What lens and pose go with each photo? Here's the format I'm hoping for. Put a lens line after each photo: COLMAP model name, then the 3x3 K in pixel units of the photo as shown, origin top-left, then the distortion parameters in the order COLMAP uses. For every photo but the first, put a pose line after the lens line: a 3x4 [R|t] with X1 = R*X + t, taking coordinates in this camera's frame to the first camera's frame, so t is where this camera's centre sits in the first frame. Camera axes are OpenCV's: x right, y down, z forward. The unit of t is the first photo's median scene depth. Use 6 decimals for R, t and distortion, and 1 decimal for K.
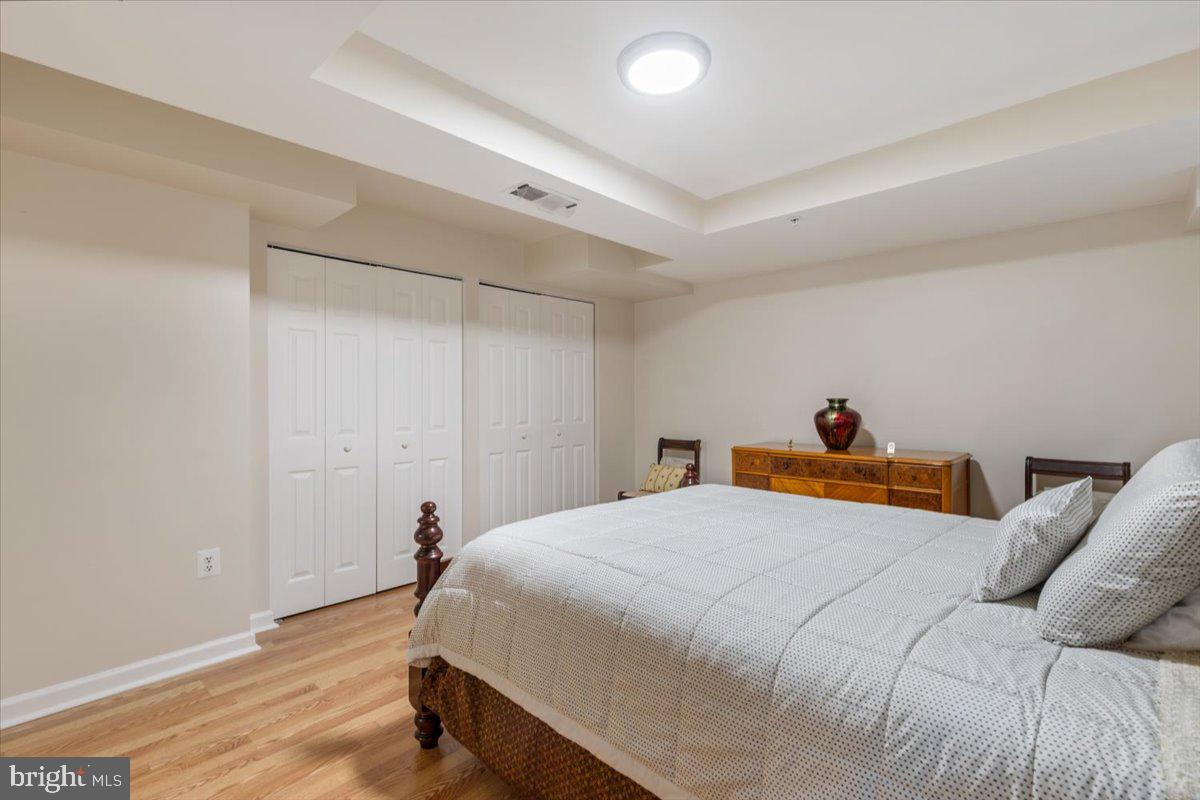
lens RADIAL K [[532.2, 0, 595.6], [0, 532.2, 399.8], [0, 0, 1]] dist [0.001161, 0.000498]
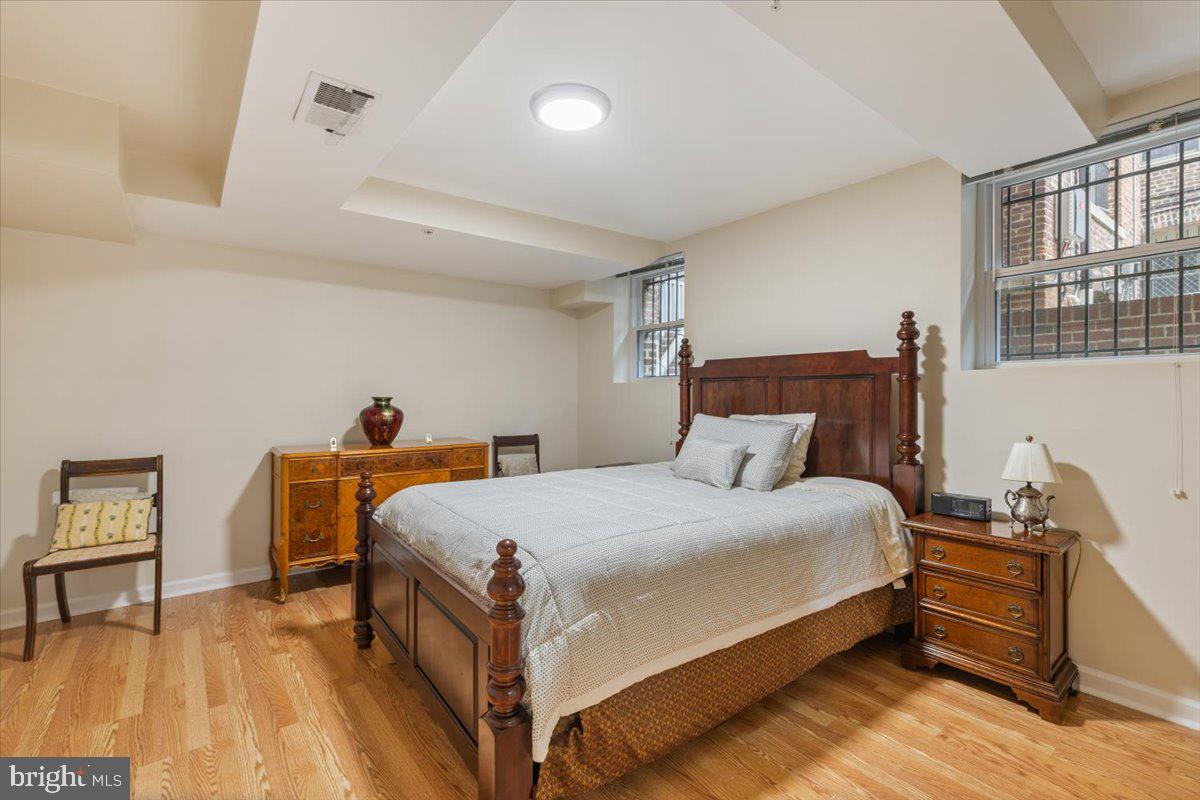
lens RADIAL K [[532.2, 0, 595.6], [0, 532.2, 399.8], [0, 0, 1]] dist [0.001161, 0.000498]
pose [[0.145344, -0.006132, 0.989362, -0.547419], [-0.000238, 0.999981, 0.006233, -0.003472], [-0.989381, -0.001141, 0.145339, 0.424121]]
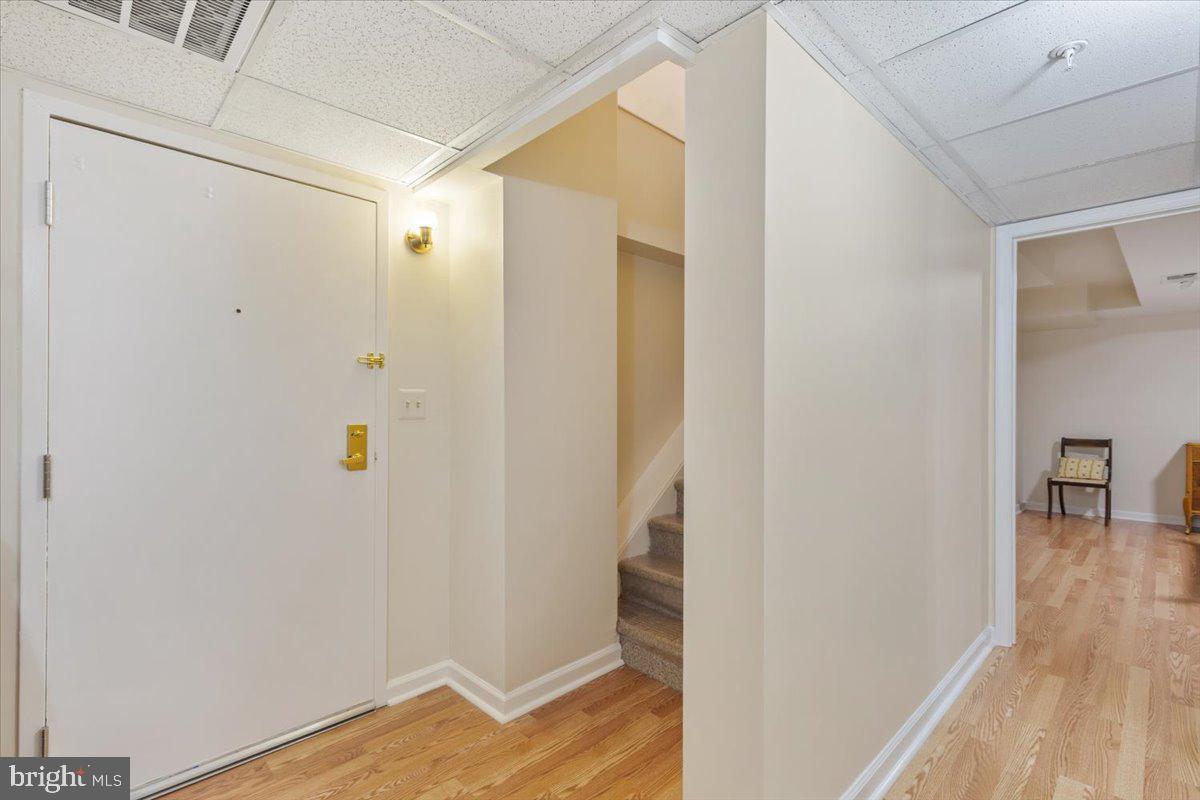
lens RADIAL K [[554.1, 0, 600.0], [0, 554.1, 400.0], [0, 0, 1]] dist [0.000433, 0.000125]
pose [[0.998941, 0.002727, -0.045932, -1.291834], [-0.003187, 0.999946, -0.009936, -0.003644], [0.045902, 0.010072, 0.998895, -0.538703]]
